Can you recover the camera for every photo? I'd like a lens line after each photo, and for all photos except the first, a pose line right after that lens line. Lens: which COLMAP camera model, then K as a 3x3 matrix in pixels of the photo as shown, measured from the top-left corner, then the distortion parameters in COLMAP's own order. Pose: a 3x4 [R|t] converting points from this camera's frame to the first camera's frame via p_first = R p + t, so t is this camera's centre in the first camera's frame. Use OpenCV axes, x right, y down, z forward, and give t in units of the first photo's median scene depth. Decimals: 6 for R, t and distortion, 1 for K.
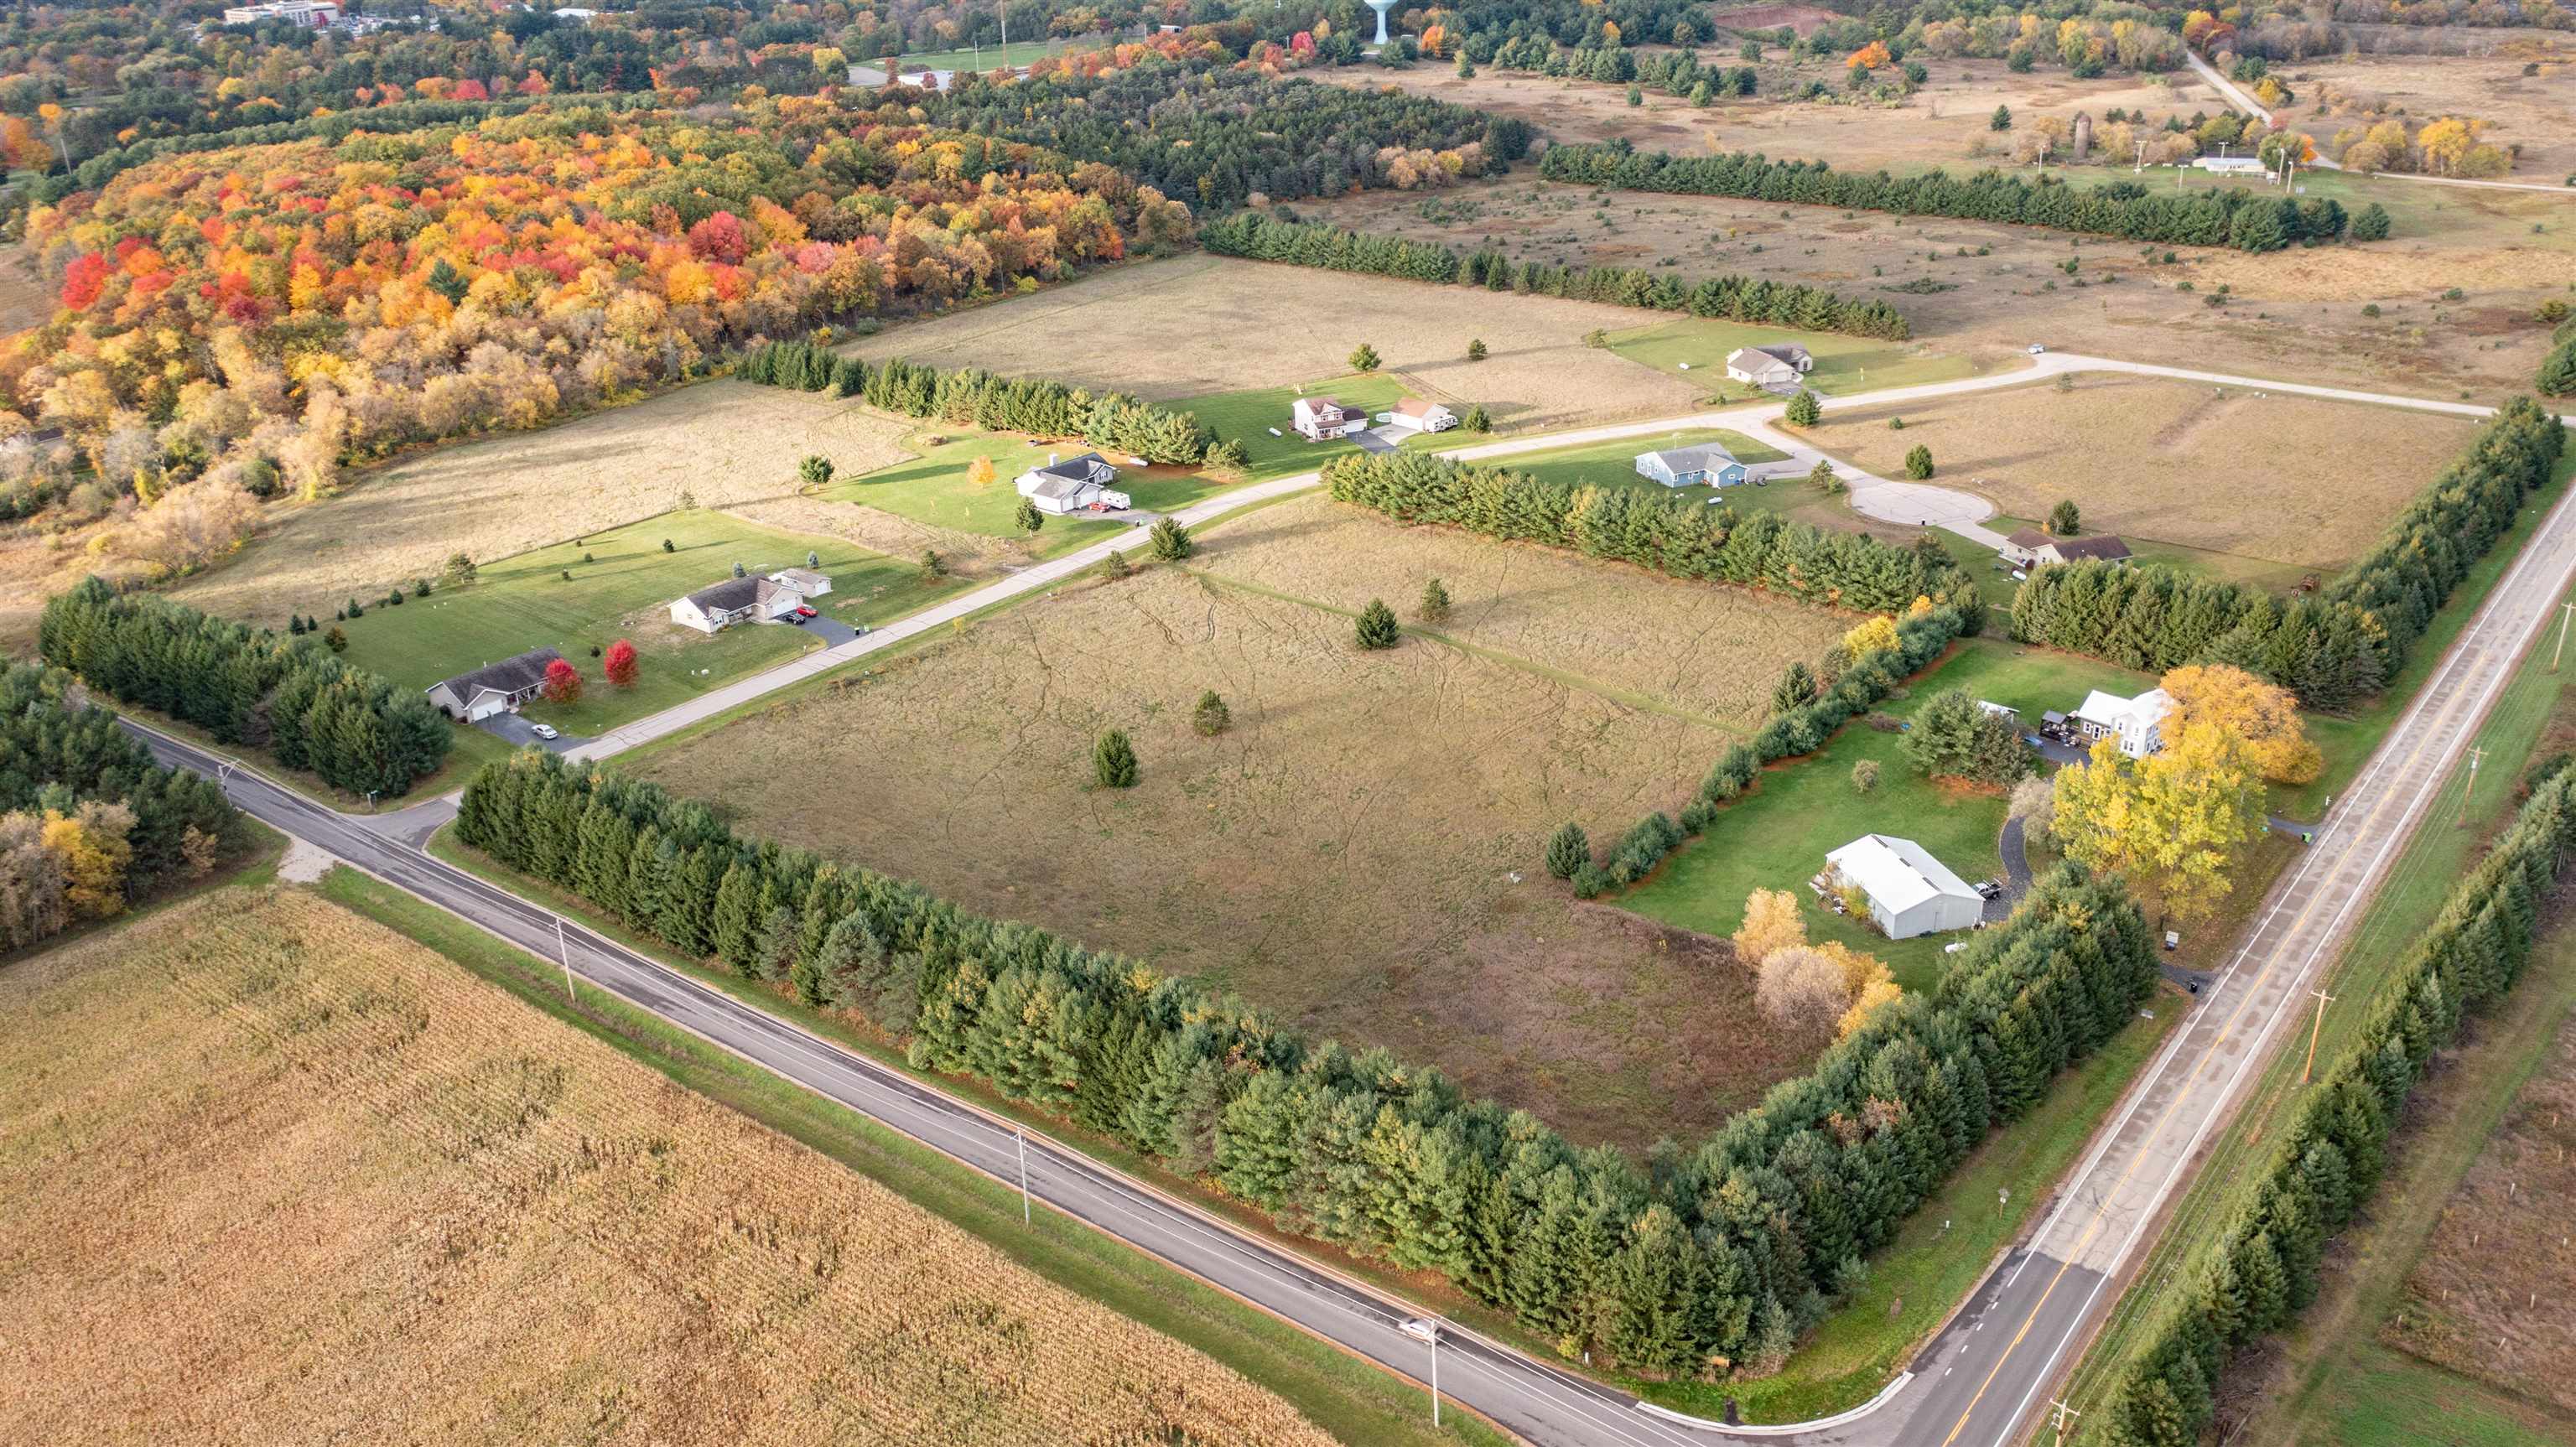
lens RADIAL K [[2042.2, 0, 1288.0], [0, 2042.2, 723.5], [0, 0, 1]] dist [-0.011186, 0.002178]
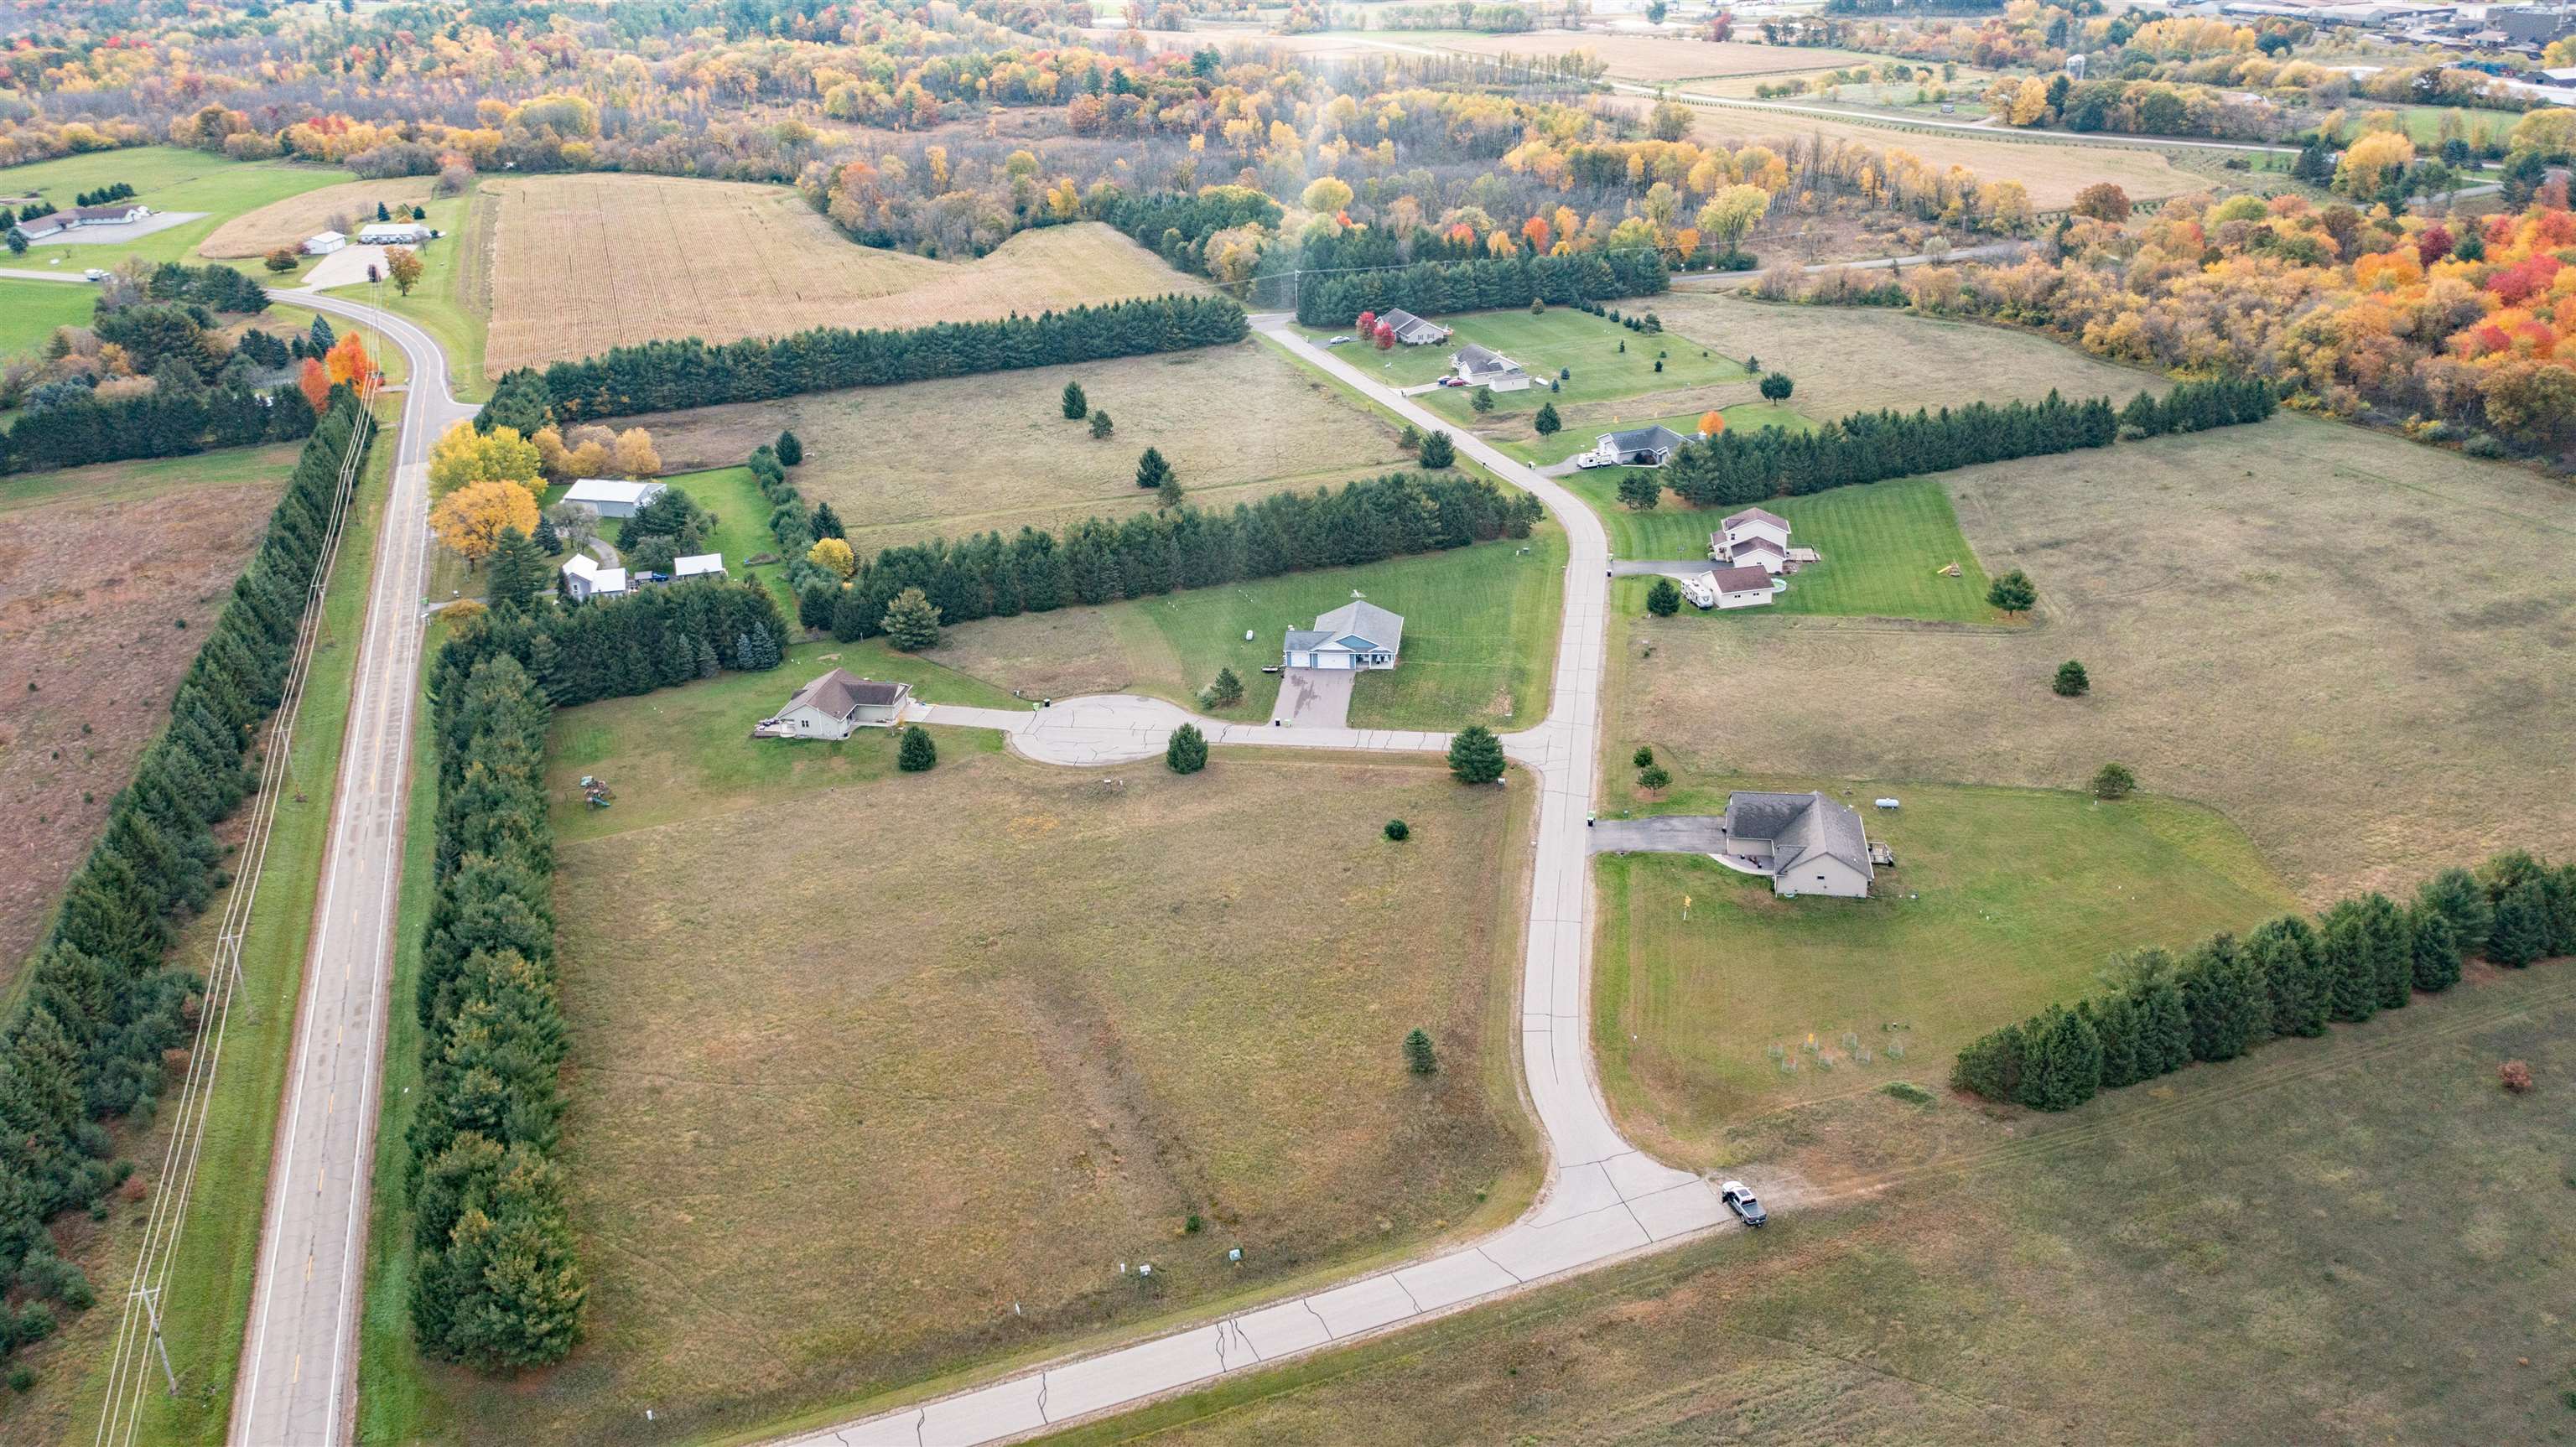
lens RADIAL K [[2042.2, 0, 1288.0], [0, 2042.2, 723.5], [0, 0, 1]] dist [-0.011186, 0.002178]
pose [[-0.520081, 0.369704, -0.769958, 0.843704], [-0.308199, 0.759502, 0.572861, -0.555821], [0.796574, 0.535234, -0.281060, 1.250793]]
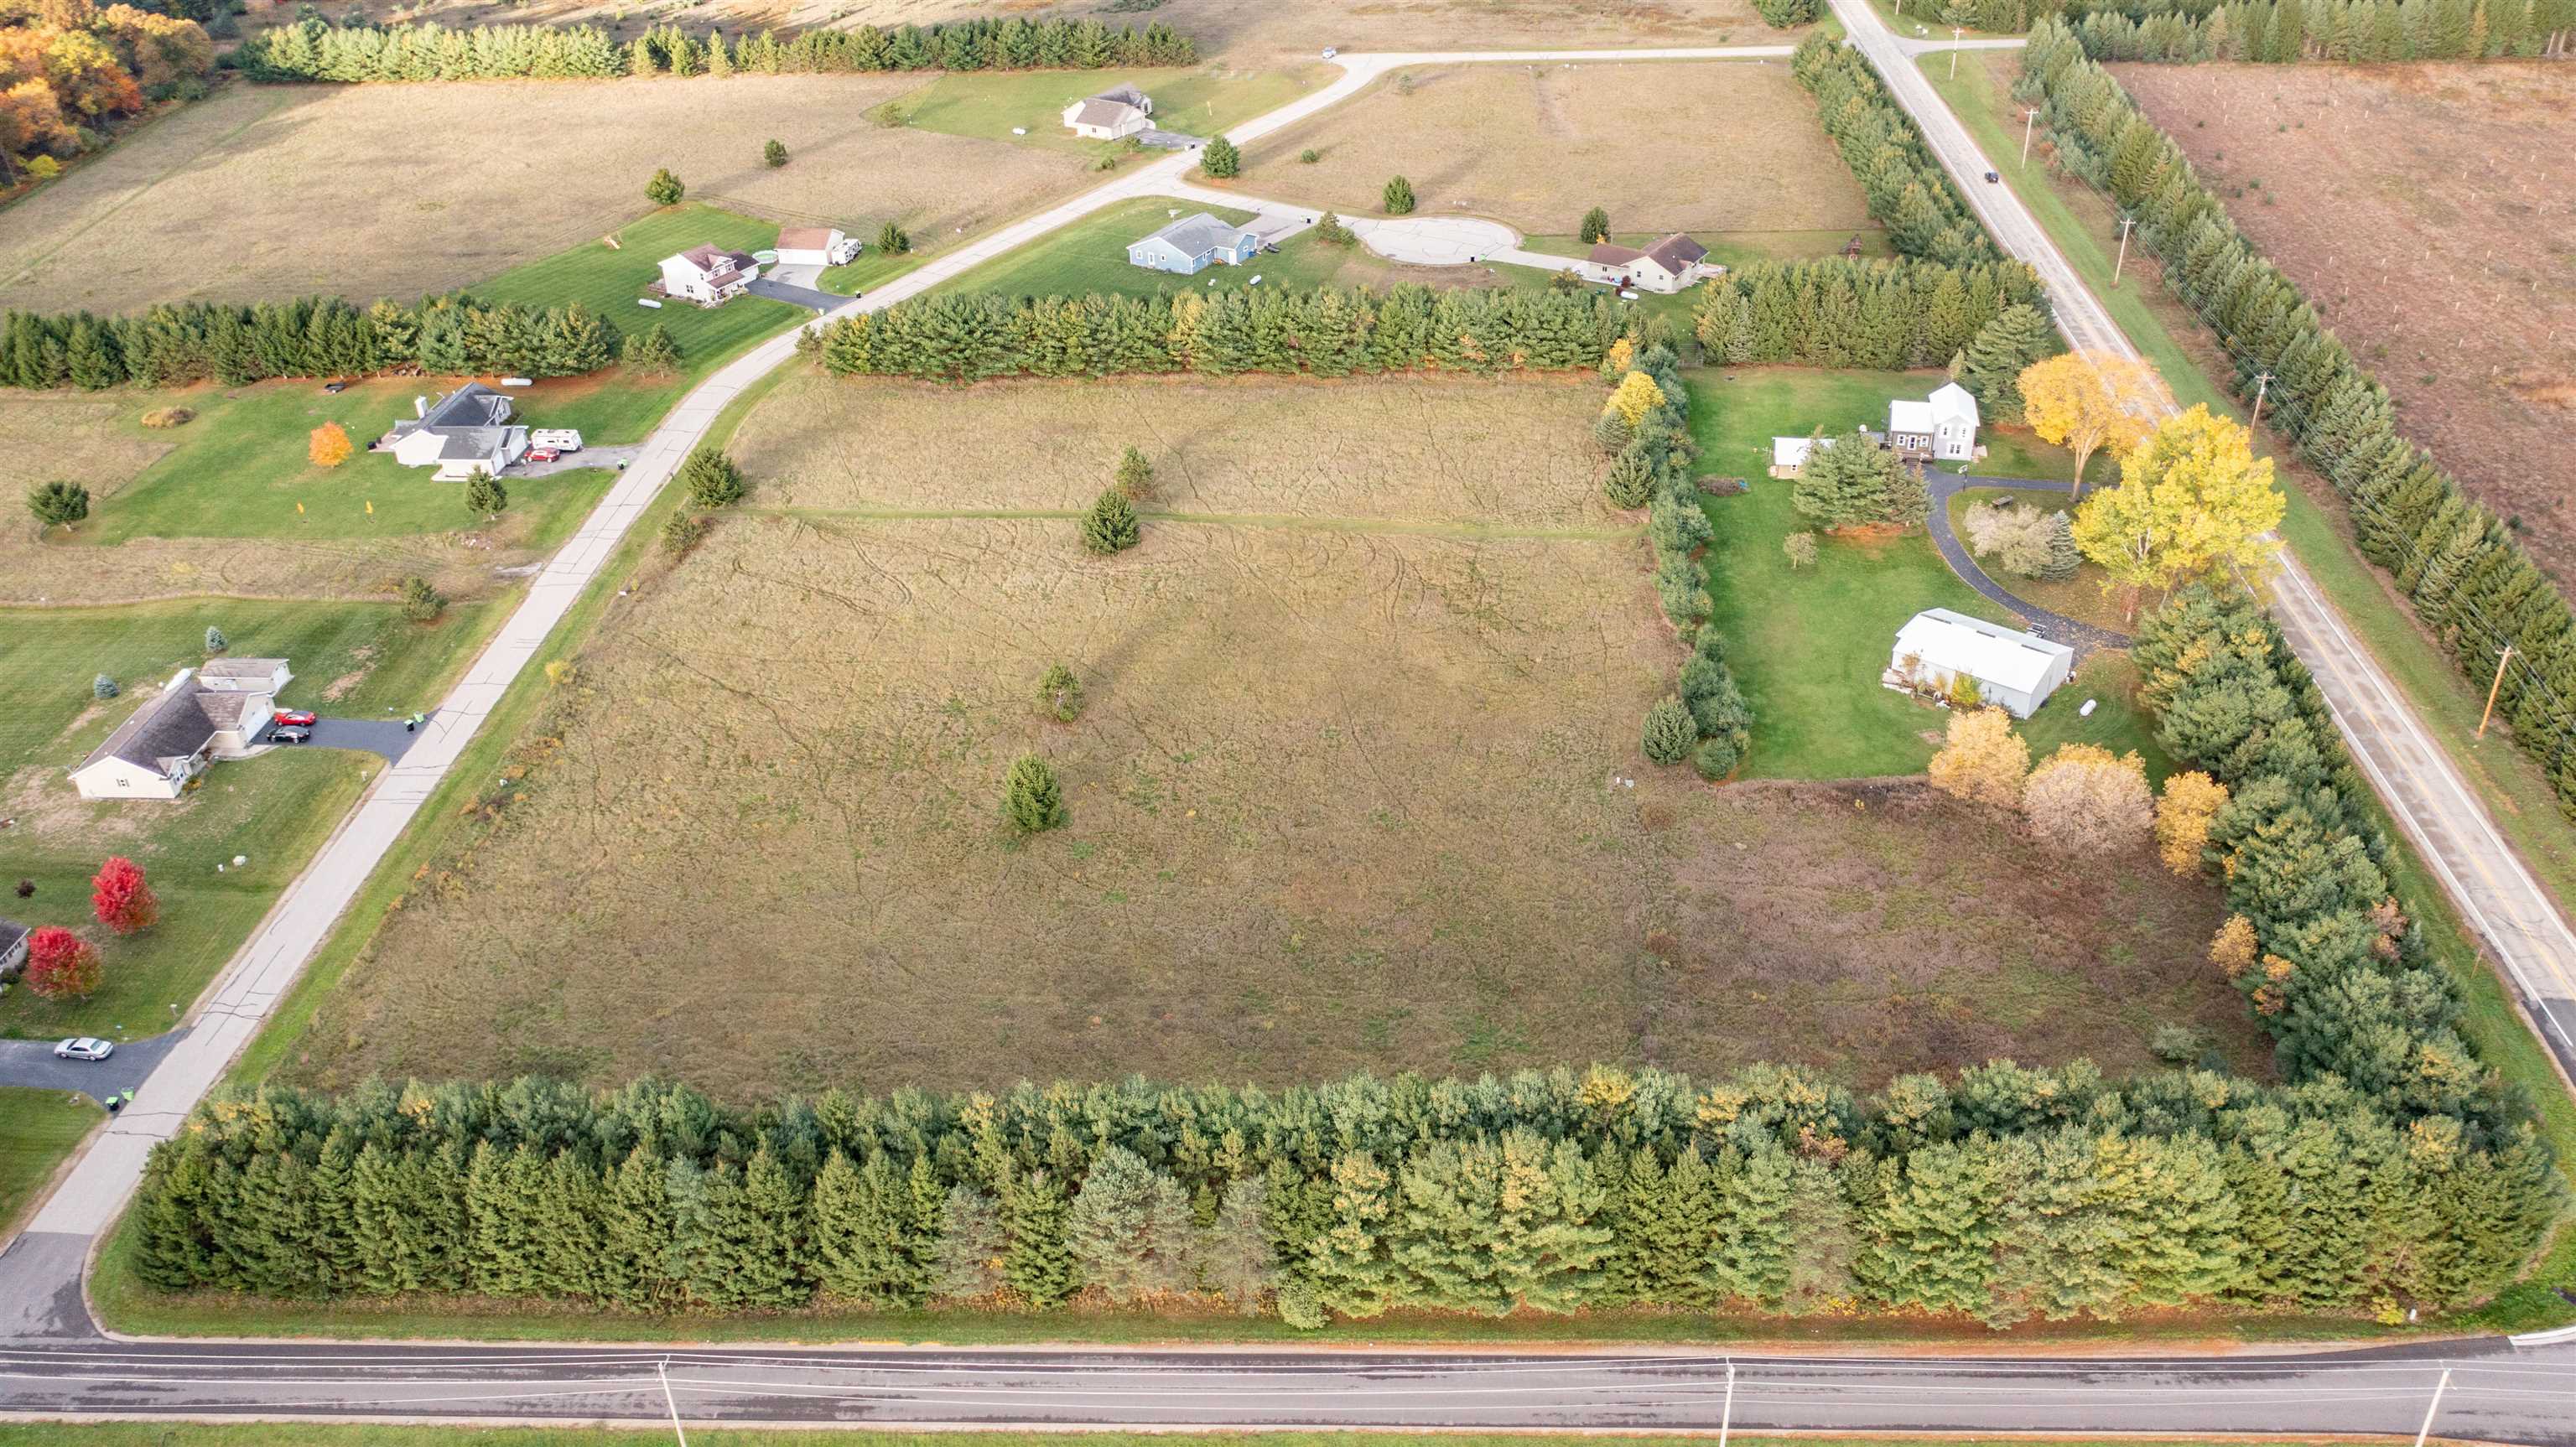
lens RADIAL K [[2042.2, 0, 1288.0], [0, 2042.2, 723.5], [0, 0, 1]] dist [-0.011186, 0.002178]
pose [[0.818524, -0.303541, 0.487731, -0.261401], [0.239535, 0.952016, 0.190496, -0.090641], [-0.522151, -0.039097, 0.851956, 0.237160]]
